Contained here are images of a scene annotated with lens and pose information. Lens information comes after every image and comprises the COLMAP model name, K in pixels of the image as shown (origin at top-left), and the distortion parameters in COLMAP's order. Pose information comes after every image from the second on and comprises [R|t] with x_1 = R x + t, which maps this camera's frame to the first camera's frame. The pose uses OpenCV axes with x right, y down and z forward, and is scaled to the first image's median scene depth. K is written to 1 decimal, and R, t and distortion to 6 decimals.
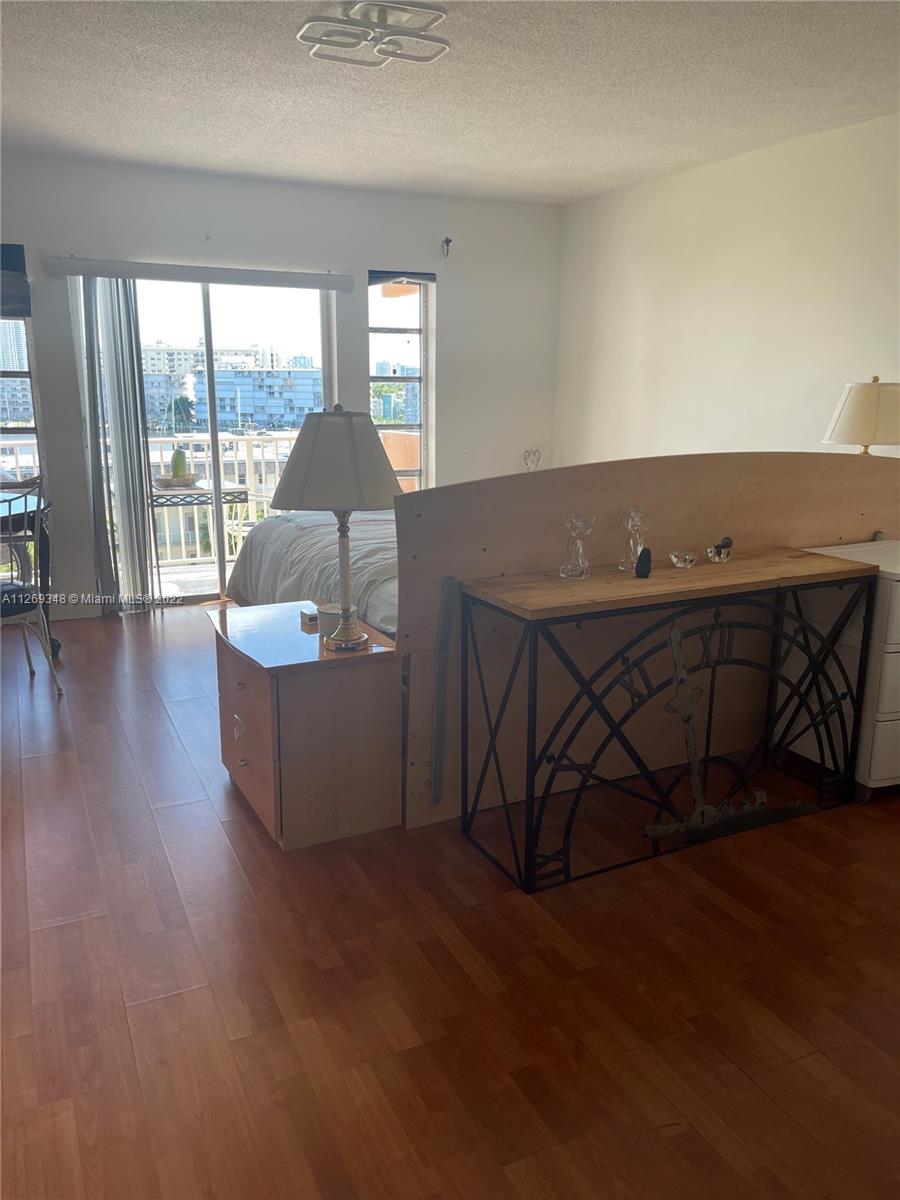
lens RADIAL K [[913.8, 0, 449.0], [0, 913.8, 599.7], [0, 0, 1]] dist [0.034390, -0.010854]
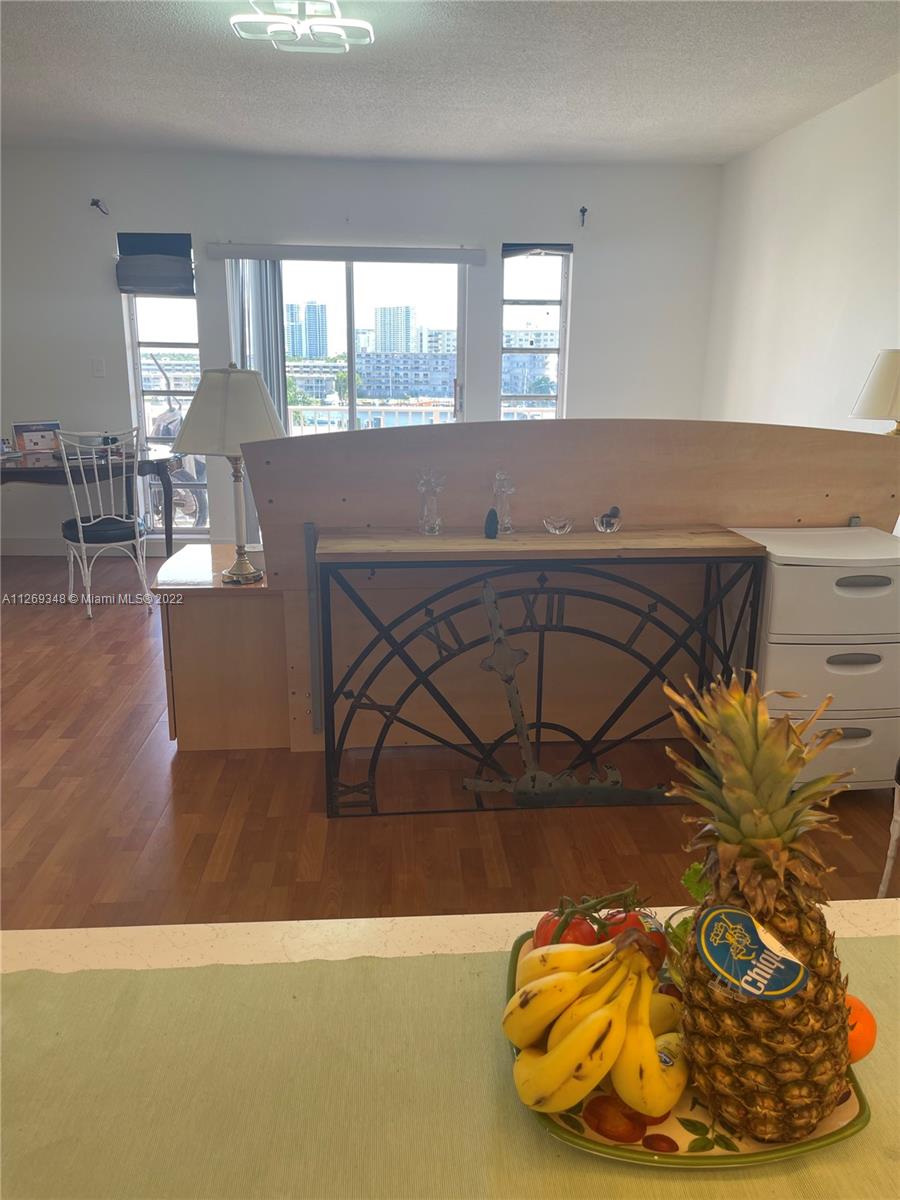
lens RADIAL K [[913.8, 0, 454.0], [0, 913.8, 600.5], [0, 0, 1]] dist [0.034390, -0.010854]
pose [[0.929926, 0.097788, -0.354506, 0.532297], [-0.090372, 0.995203, 0.037460, 0.010698], [0.356469, -0.002798, 0.934303, 0.037955]]
